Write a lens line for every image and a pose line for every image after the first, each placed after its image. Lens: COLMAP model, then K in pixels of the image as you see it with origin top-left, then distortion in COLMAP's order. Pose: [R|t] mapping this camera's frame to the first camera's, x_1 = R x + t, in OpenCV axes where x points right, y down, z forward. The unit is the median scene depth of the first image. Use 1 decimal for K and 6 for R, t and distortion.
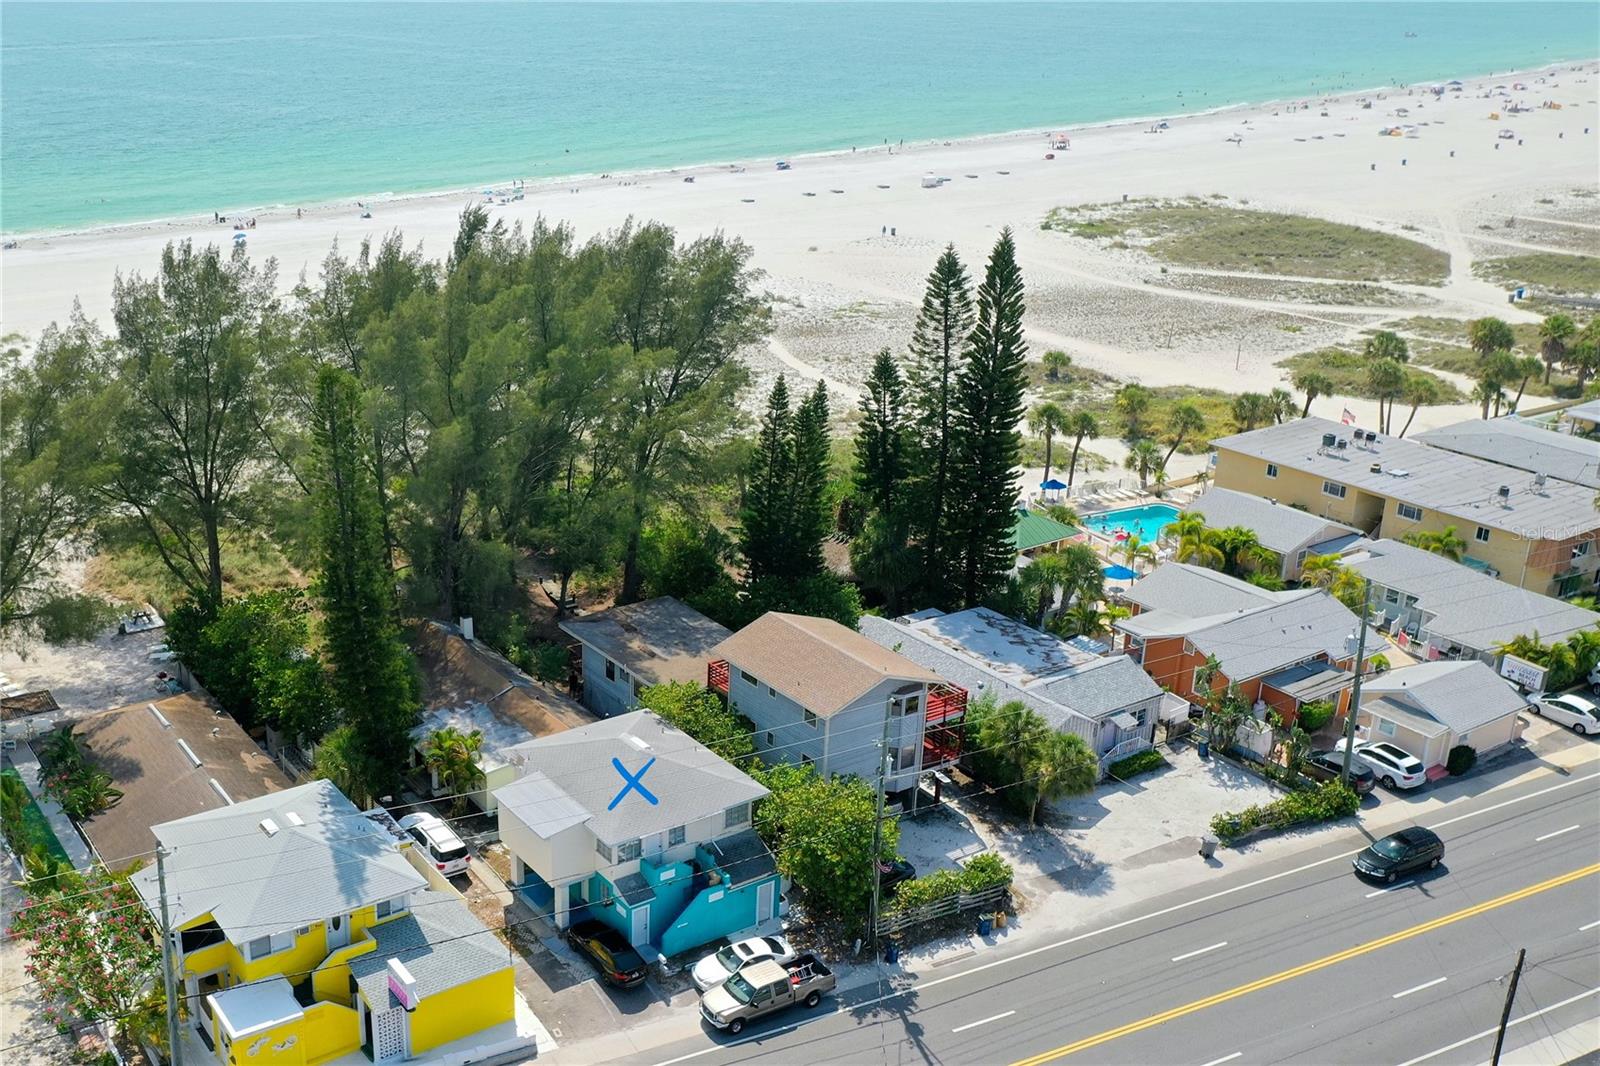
lens RADIAL K [[1614.0, 0, 567.5], [0, 1614.0, 571.7], [0, 0, 1]] dist [-0.011217, -0.001297]
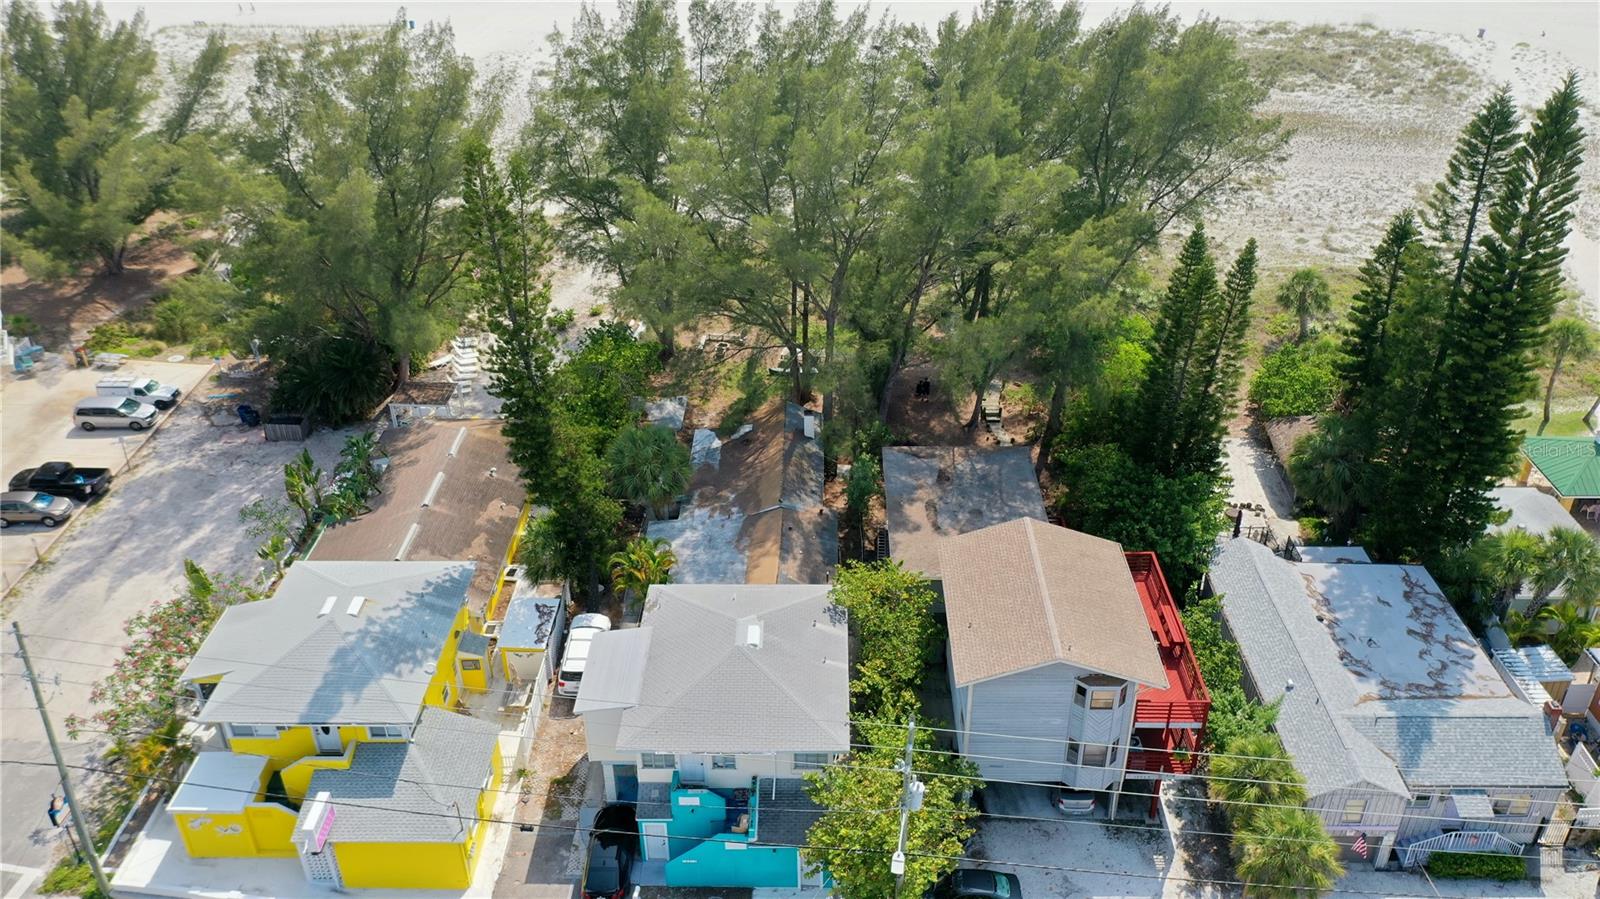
lens RADIAL K [[1257.0, 0, 800.0], [0, 1257.0, 449.5], [0, 0, 1]] dist [-0.013570, -0.001726]
pose [[0.847768, 0.270591, -0.456146, 0.278693], [-0.189701, 0.957867, 0.215649, -0.111404], [0.495280, -0.096289, 0.863381, 0.359075]]
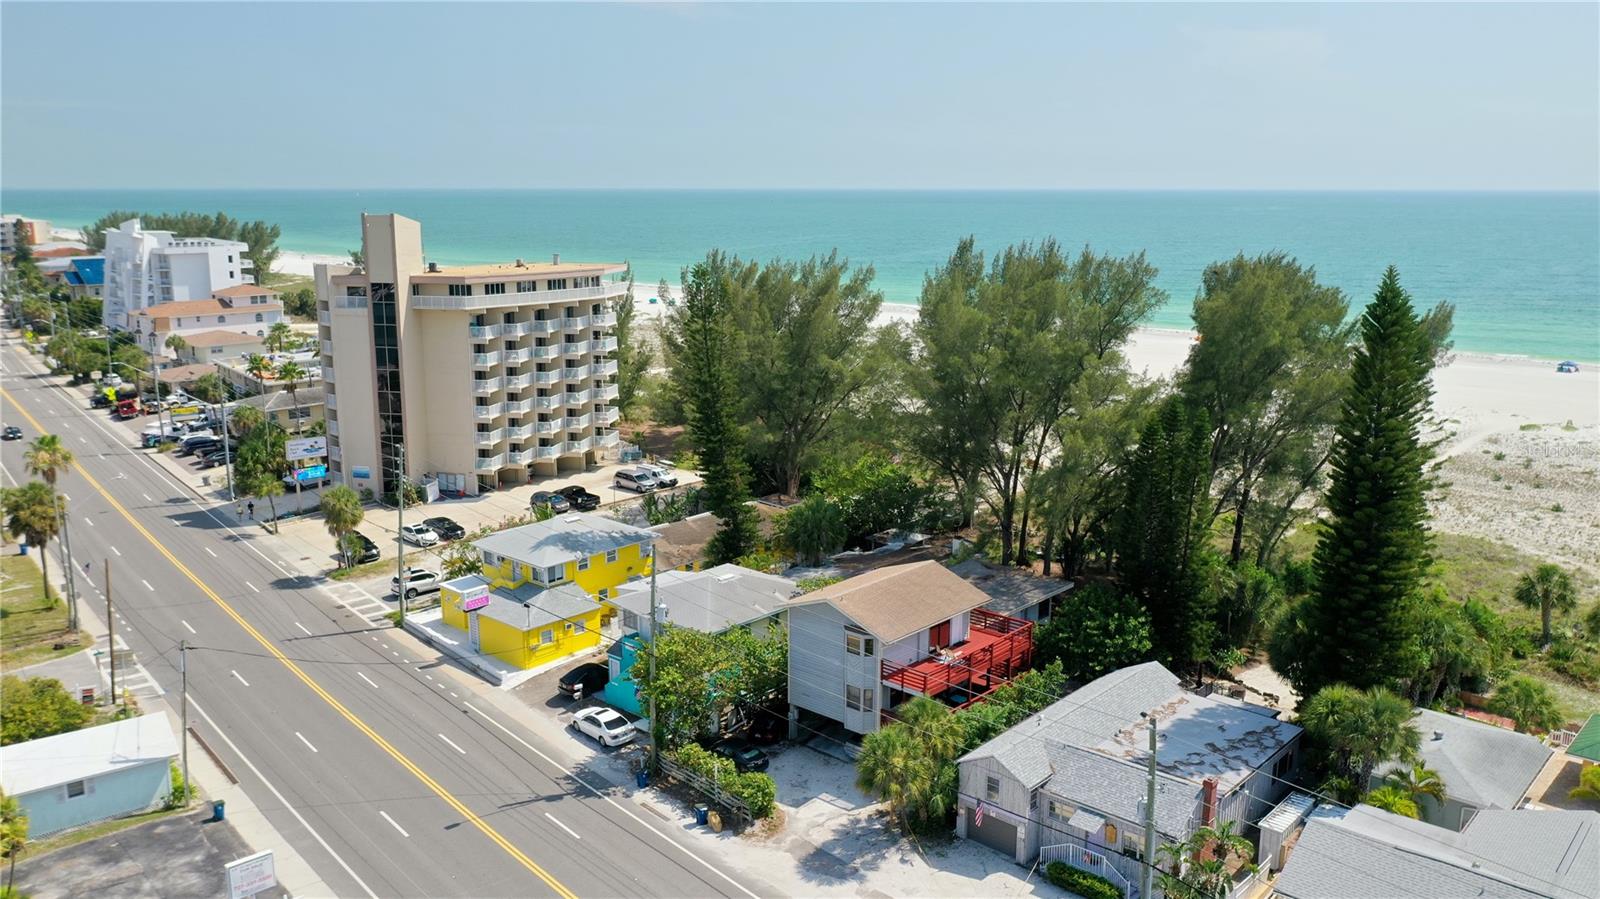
lens RADIAL K [[1257.0, 0, 800.0], [0, 1257.0, 449.5], [0, 0, 1]] dist [-0.013570, -0.001726]
pose [[0.291923, 0.205316, -0.934145, 0.787465], [-0.353871, 0.930564, 0.093943, -0.083155], [0.888570, 0.303143, 0.344308, 0.548470]]
